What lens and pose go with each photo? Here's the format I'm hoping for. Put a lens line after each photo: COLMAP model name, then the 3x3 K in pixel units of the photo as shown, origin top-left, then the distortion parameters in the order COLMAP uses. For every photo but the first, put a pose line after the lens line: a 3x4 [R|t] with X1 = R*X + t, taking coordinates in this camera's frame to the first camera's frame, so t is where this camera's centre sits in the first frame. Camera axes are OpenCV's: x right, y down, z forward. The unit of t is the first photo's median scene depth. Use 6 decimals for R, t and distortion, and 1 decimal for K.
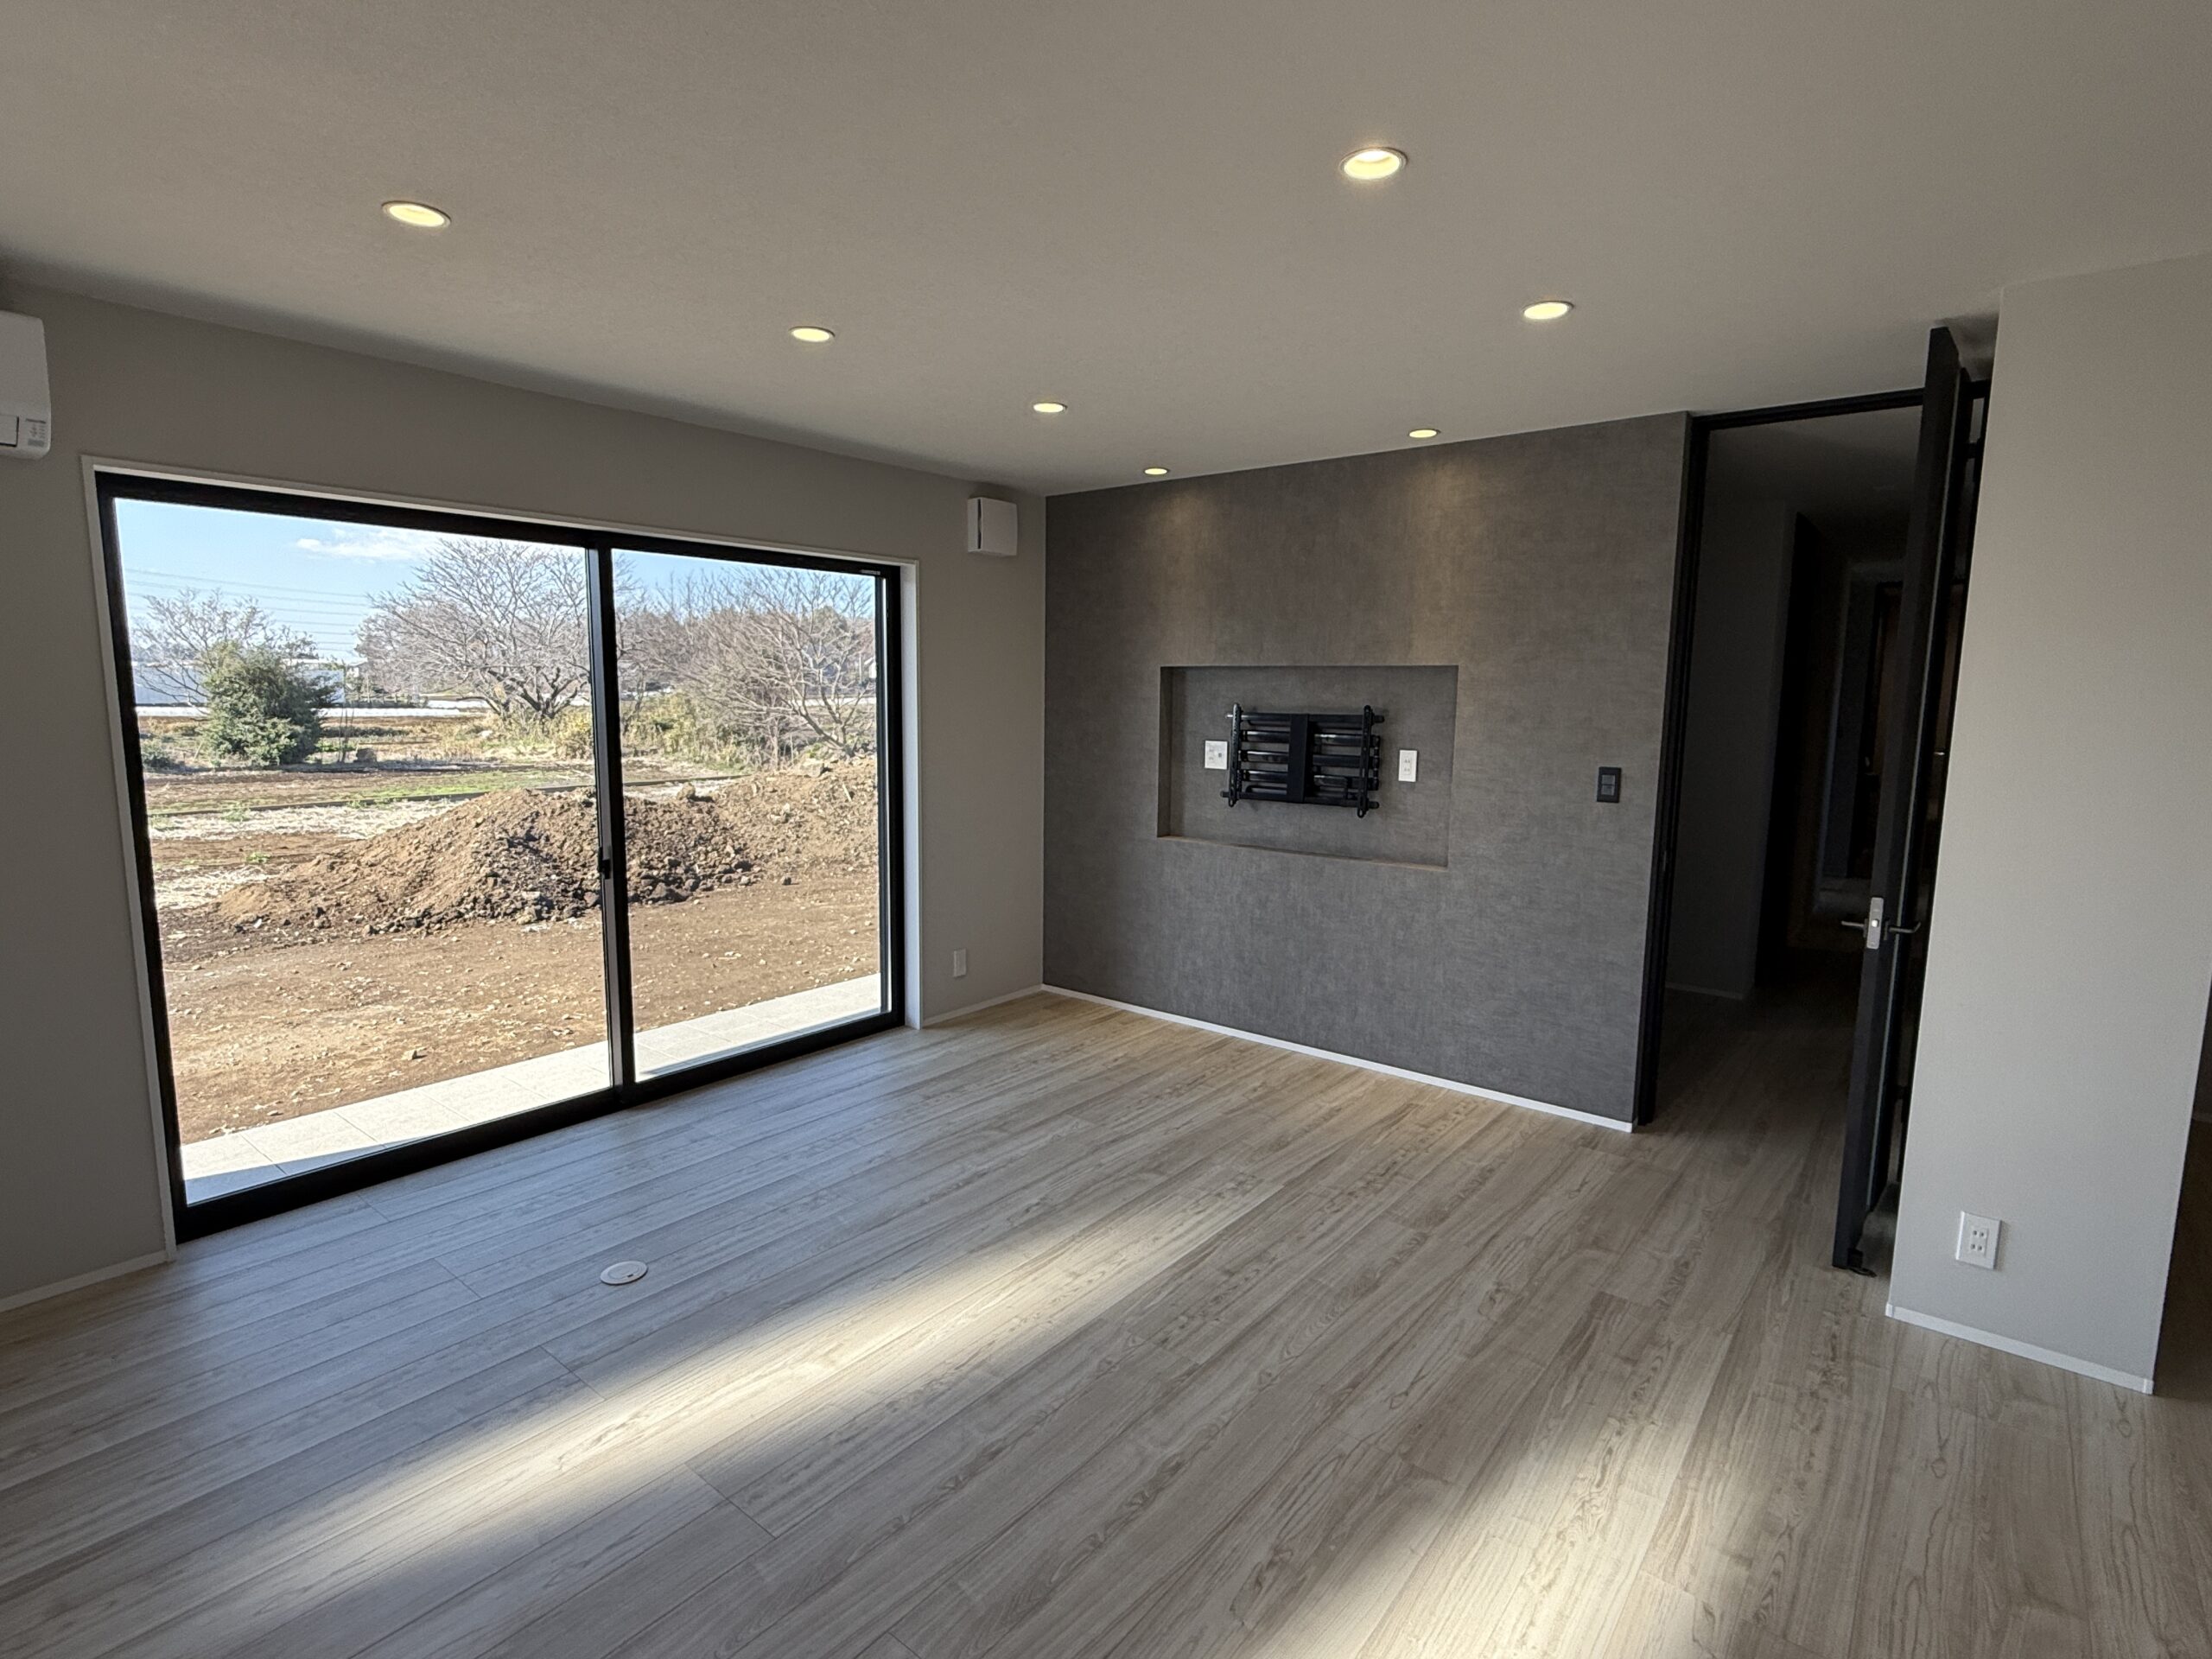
lens RADIAL K [[1103.3, 0, 1107.9], [0, 1103.3, 833.9], [0, 0, 1]] dist [0.000486, -0.000022]
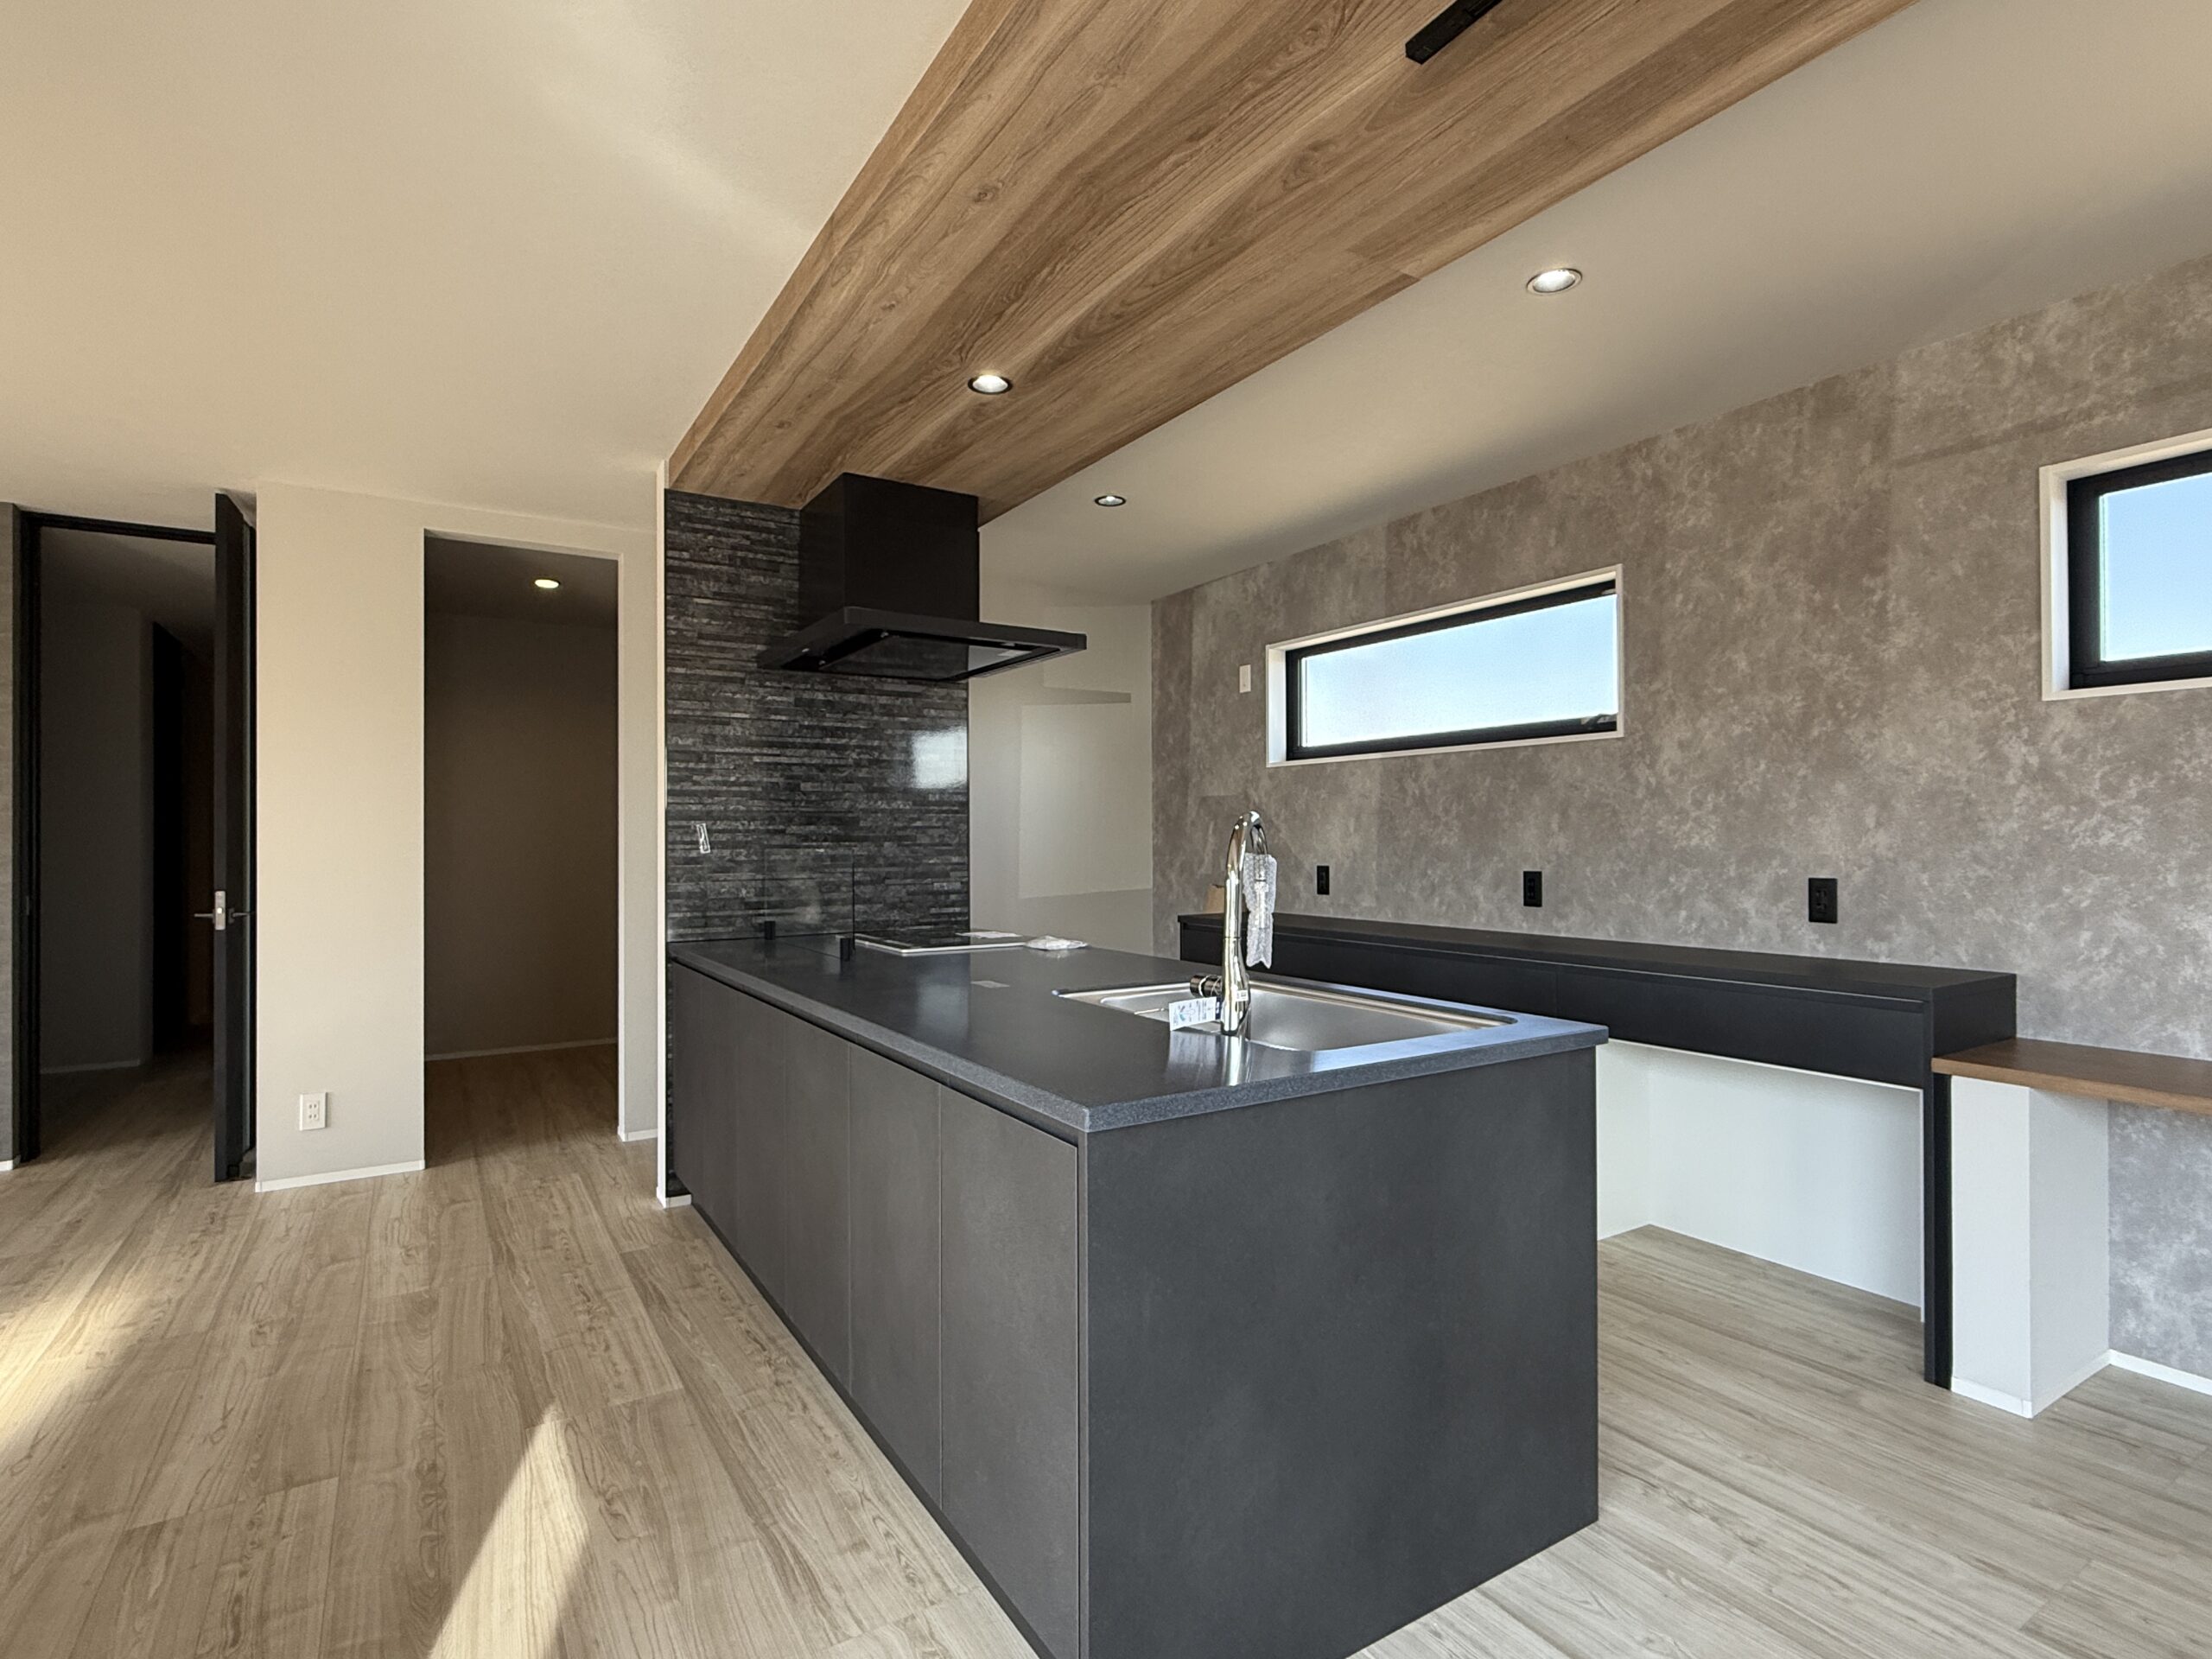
lens RADIAL K [[1103.3, 0, 1109.4], [0, 1103.3, 828.9], [0, 0, 1]] dist [0.000486, -0.000022]
pose [[0.329035, -0.006899, 0.944292, -0.225213], [0.133930, 0.990206, -0.039433, 0.181258], [-0.934772, 0.139444, 0.326737, -0.478125]]
